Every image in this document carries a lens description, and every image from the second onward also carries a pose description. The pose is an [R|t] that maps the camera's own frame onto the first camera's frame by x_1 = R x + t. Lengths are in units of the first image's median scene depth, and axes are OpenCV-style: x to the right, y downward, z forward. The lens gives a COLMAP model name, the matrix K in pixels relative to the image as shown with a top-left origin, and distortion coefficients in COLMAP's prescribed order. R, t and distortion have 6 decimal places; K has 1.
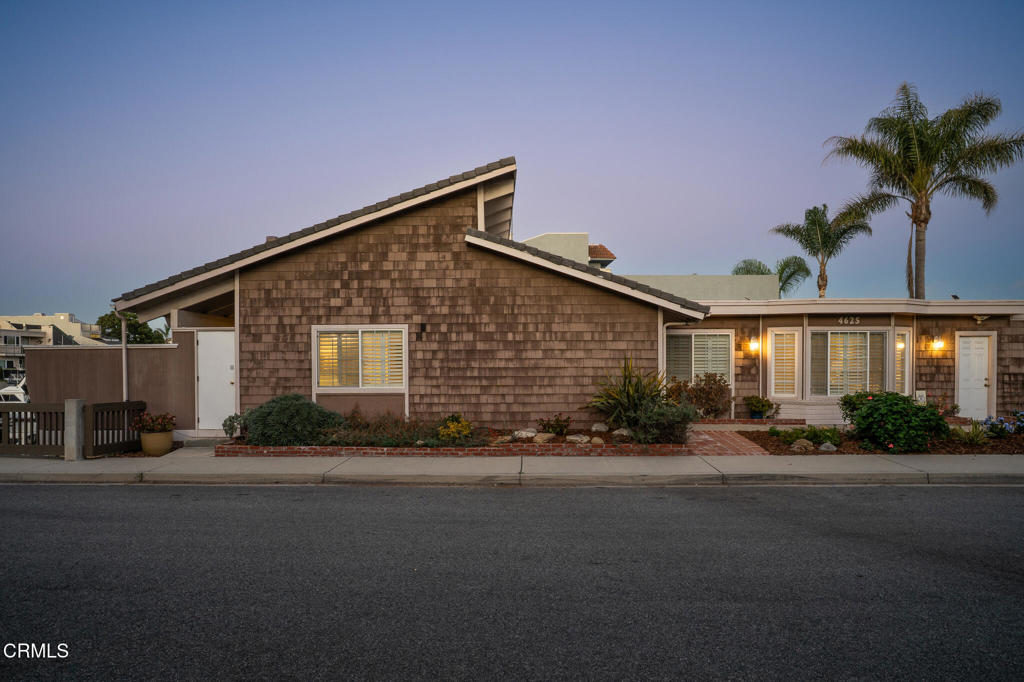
lens RADIAL K [[629.9, 0, 490.4], [0, 629.9, 374.9], [0, 0, 1]] dist [-0.075752, 0.065568]
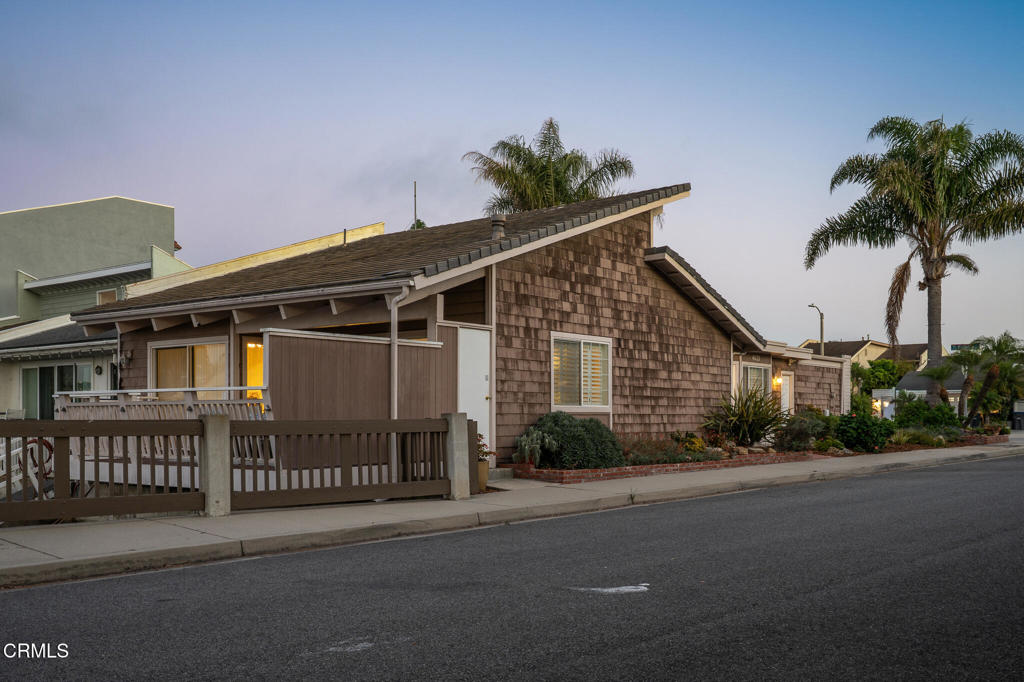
lens RADIAL K [[981.5, 0, 513.0], [0, 981.5, 417.6], [0, 0, 1]] dist [0.000150, 0.001518]
pose [[0.609309, 0.003312, 0.792926, -1.362013], [0.013684, 0.999798, -0.014691, 0.055521], [-0.792815, 0.019802, 0.609141, 0.237441]]
